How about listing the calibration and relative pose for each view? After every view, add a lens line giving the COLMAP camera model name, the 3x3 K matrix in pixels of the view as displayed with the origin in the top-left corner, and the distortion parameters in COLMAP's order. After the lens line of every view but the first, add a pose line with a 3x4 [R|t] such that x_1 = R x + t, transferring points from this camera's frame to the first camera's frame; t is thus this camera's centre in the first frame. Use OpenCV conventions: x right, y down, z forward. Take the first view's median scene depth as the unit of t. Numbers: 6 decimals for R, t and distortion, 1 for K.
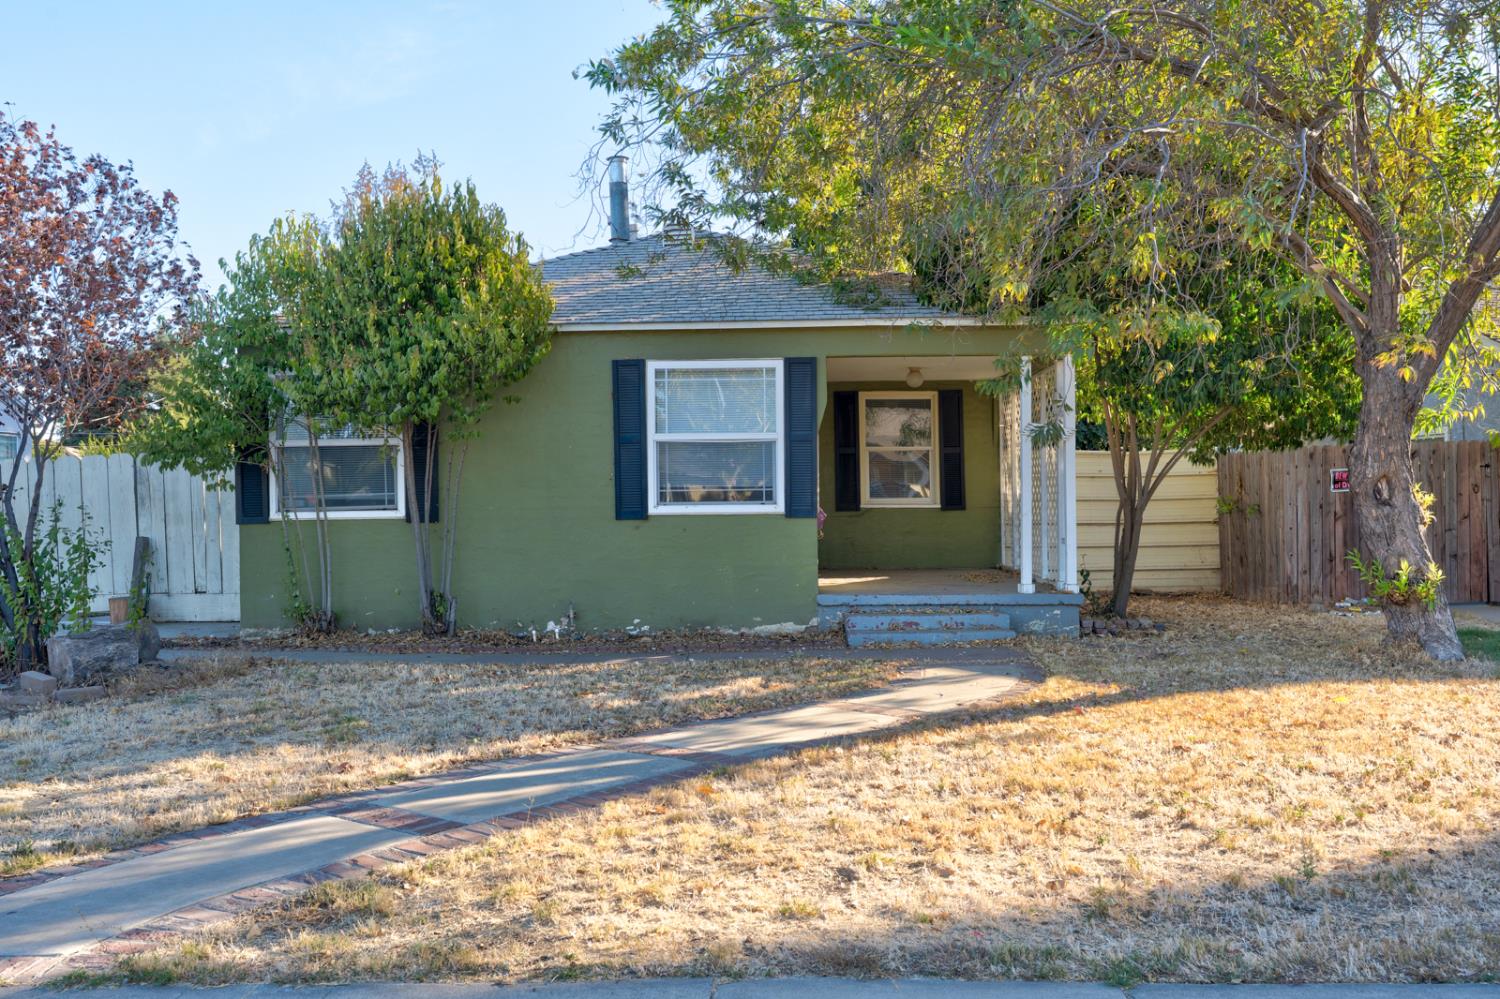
lens RADIAL K [[1320.8, 0, 750.0], [0, 1320.8, 499.5], [0, 0, 1]] dist [0.001582, -0.004076]
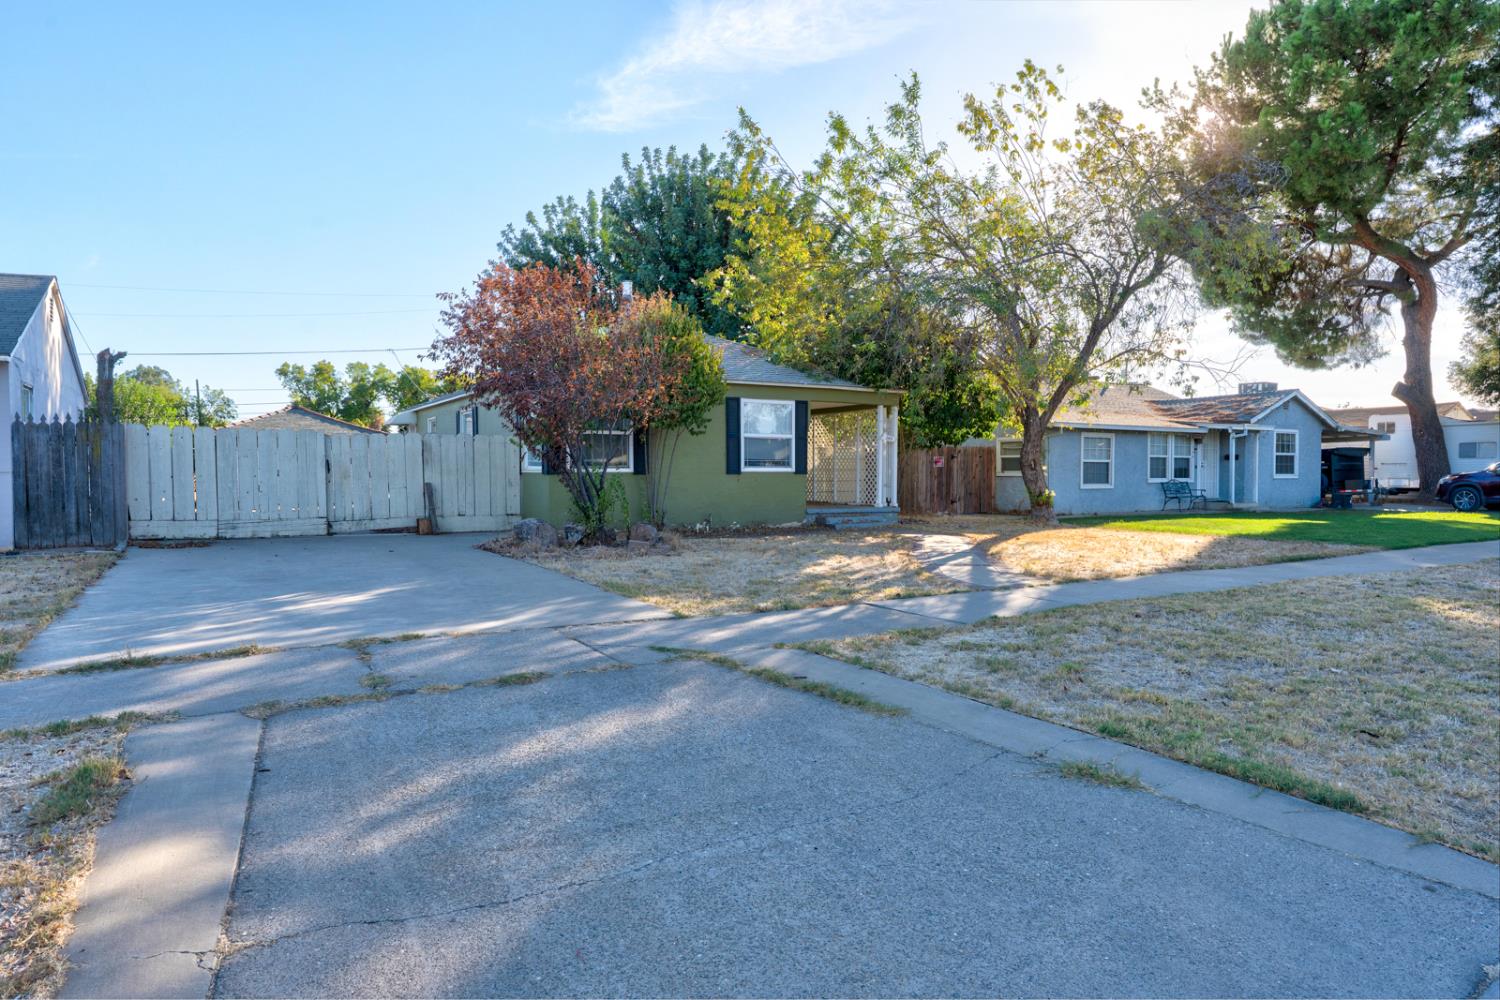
lens RADIAL K [[889.6, 0, 750.0], [0, 889.6, 500.0], [0, 0, 1]] dist [-0.002949, 0.000627]
pose [[0.847655, -0.005304, 0.530521, -0.816140], [-0.008282, 0.999696, 0.023228, 0.023398], [-0.530483, -0.024083, 0.847353, -0.208428]]
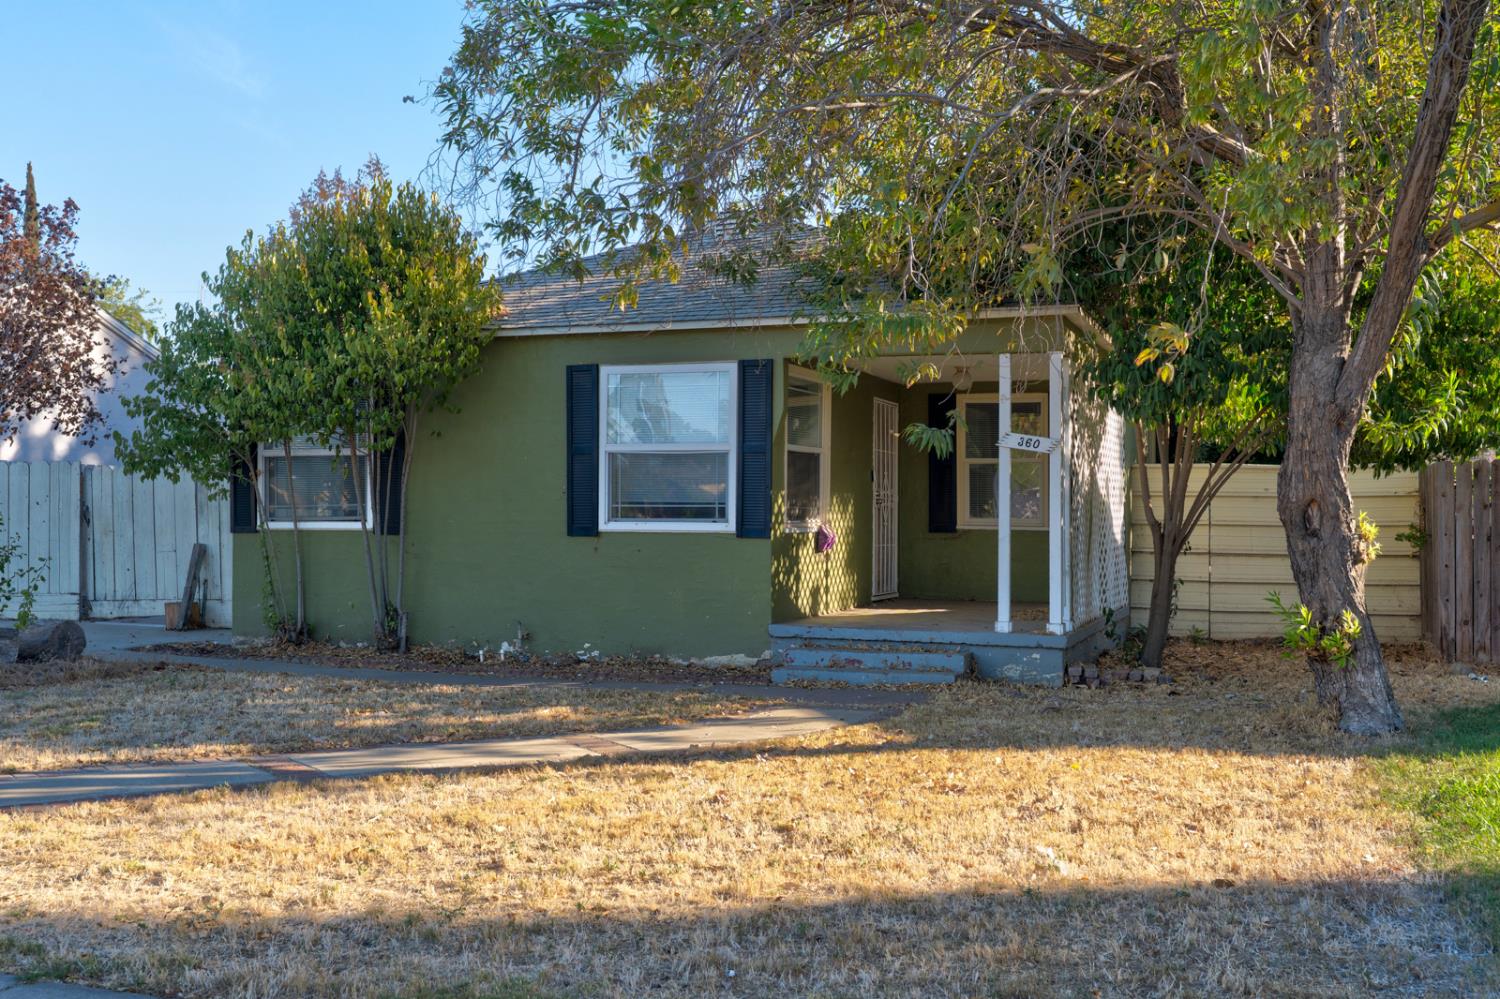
lens RADIAL K [[1559.6, 0, 750.0], [0, 1559.6, 499.5], [0, 0, 1]] dist [0.007291, 0.012641]
pose [[0.946130, 0.012801, -0.323534, 0.378463], [-0.015747, 0.999855, -0.006490, -0.005413], [0.323404, 0.011235, 0.946194, -0.004184]]
